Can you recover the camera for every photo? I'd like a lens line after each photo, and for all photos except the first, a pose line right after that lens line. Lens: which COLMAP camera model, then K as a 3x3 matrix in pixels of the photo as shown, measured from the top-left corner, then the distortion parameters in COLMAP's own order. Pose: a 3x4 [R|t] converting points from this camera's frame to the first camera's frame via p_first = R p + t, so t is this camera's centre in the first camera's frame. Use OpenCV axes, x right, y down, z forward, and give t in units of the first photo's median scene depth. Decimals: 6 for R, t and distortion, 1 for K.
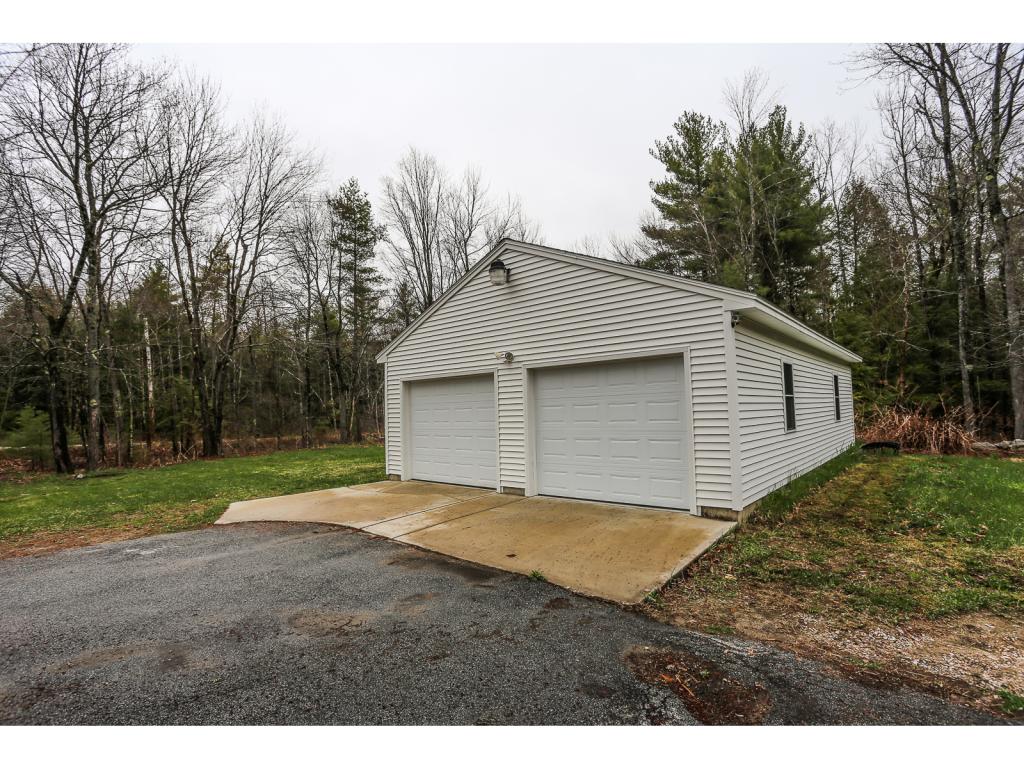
lens RADIAL K [[494.7, 0, 510.3], [0, 494.7, 385.5], [0, 0, 1]] dist [-0.067617, 0.028173]
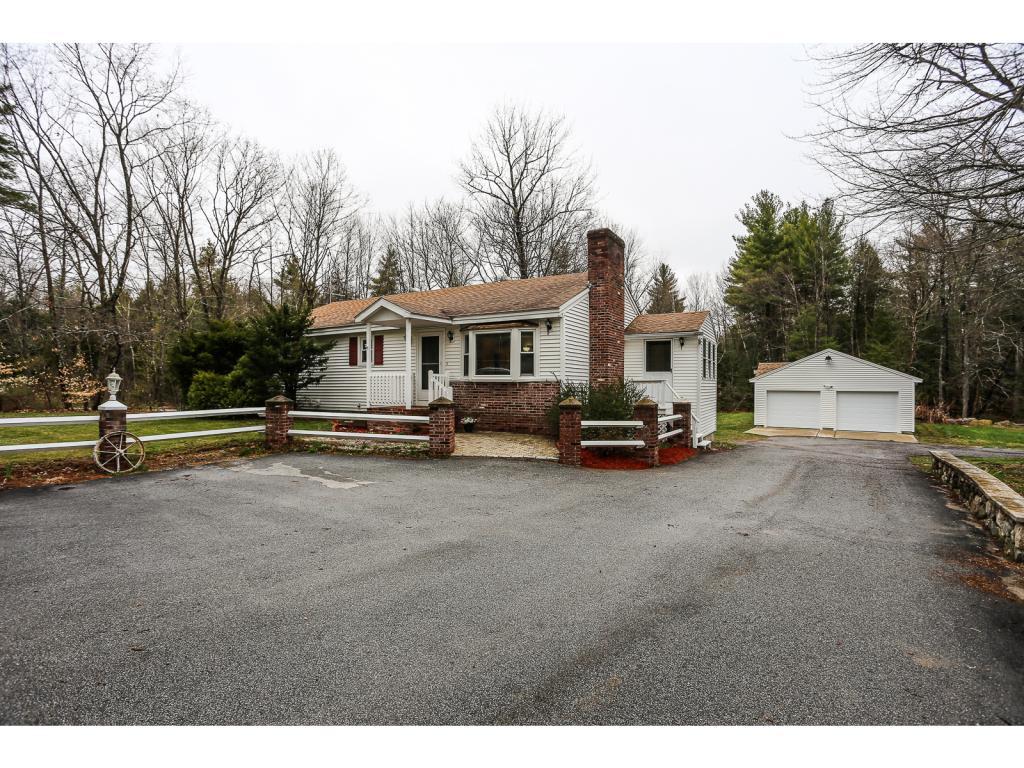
lens RADIAL K [[494.7, 0, 510.3], [0, 494.7, 385.5], [0, 0, 1]] dist [-0.067617, 0.028173]
pose [[0.996300, 0.026029, 0.081903, -0.975727], [-0.030279, 0.998235, 0.051083, -0.068591], [-0.080429, -0.053374, 0.995330, -0.816041]]
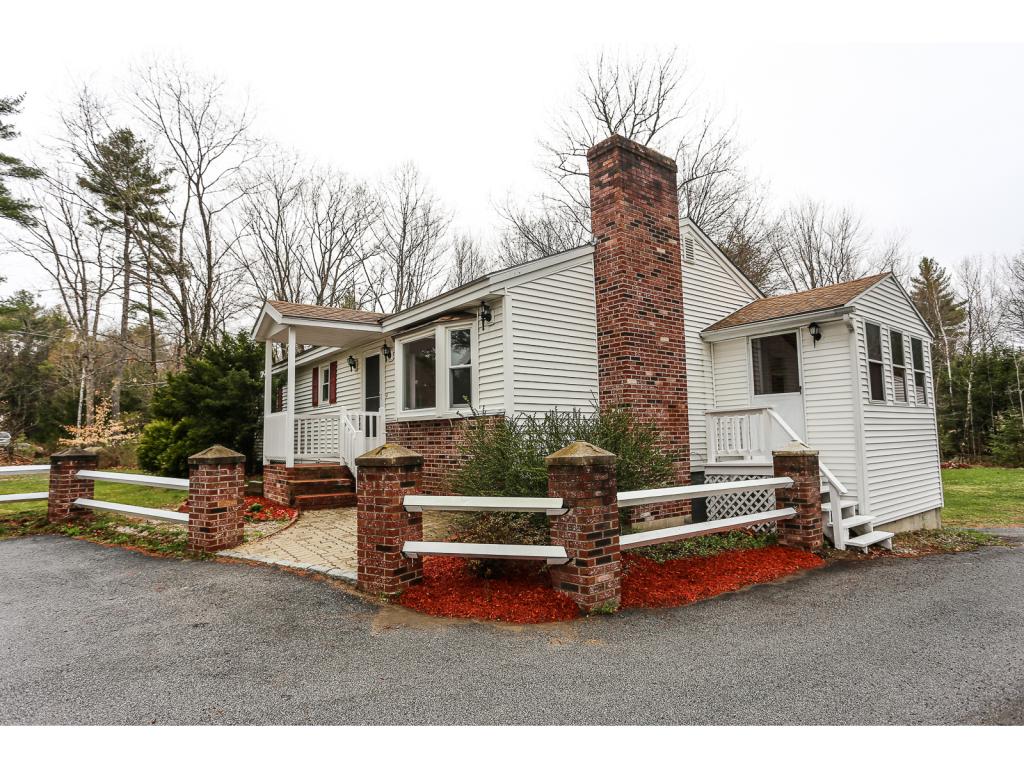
lens RADIAL K [[556.1, 0, 512.0], [0, 556.1, 384.0], [0, 0, 1]] dist [-0.026969, 0.000205]
pose [[0.955662, -0.023185, -0.293552, -0.743031], [0.012190, 0.999156, -0.039229, -0.049129], [0.294214, 0.033911, 0.955138, -0.551690]]
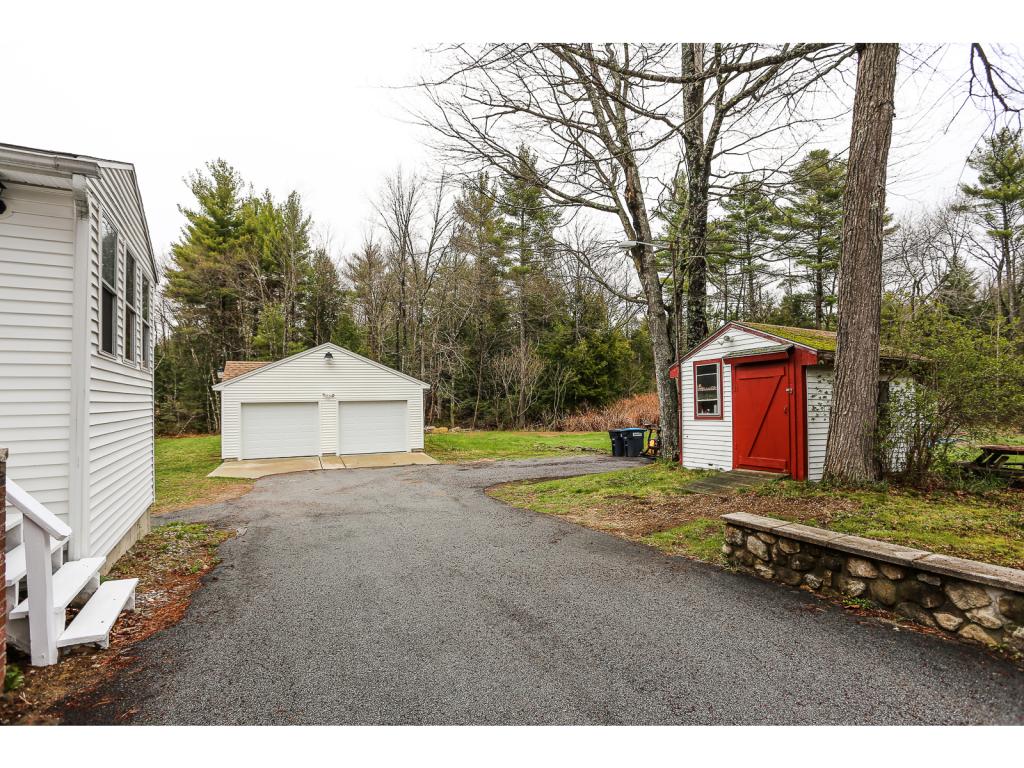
lens RADIAL K [[494.7, 0, 510.3], [0, 494.7, 385.5], [0, 0, 1]] dist [-0.067617, 0.028173]
pose [[0.433161, 0.037470, 0.900537, -0.713203], [-0.038611, 0.998990, -0.022995, -0.035328], [-0.900489, -0.024810, 0.434170, -0.310858]]
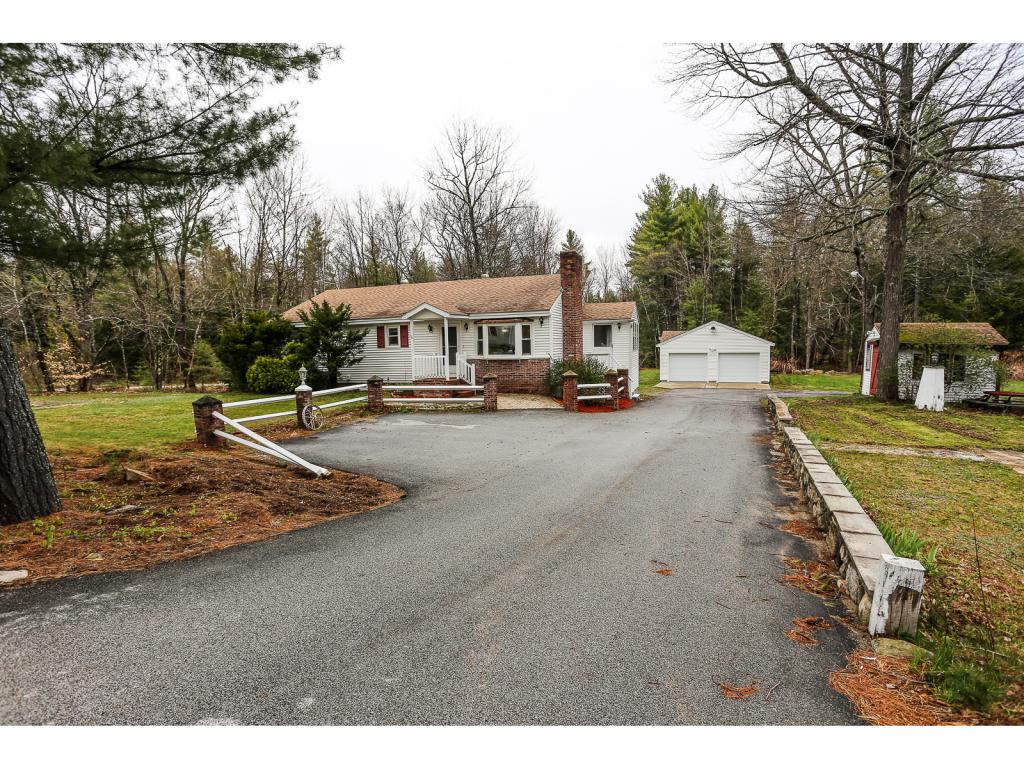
lens RADIAL K [[499.5, 0, 506.2], [0, 499.5, 384.0], [0, 0, 1]] dist [-0.077431, 0.035626]
pose [[0.964027, -0.019485, 0.265090, -1.198864], [-0.014490, 0.991974, 0.125607, -0.114346], [-0.265410, -0.124930, 0.956007, -1.097303]]
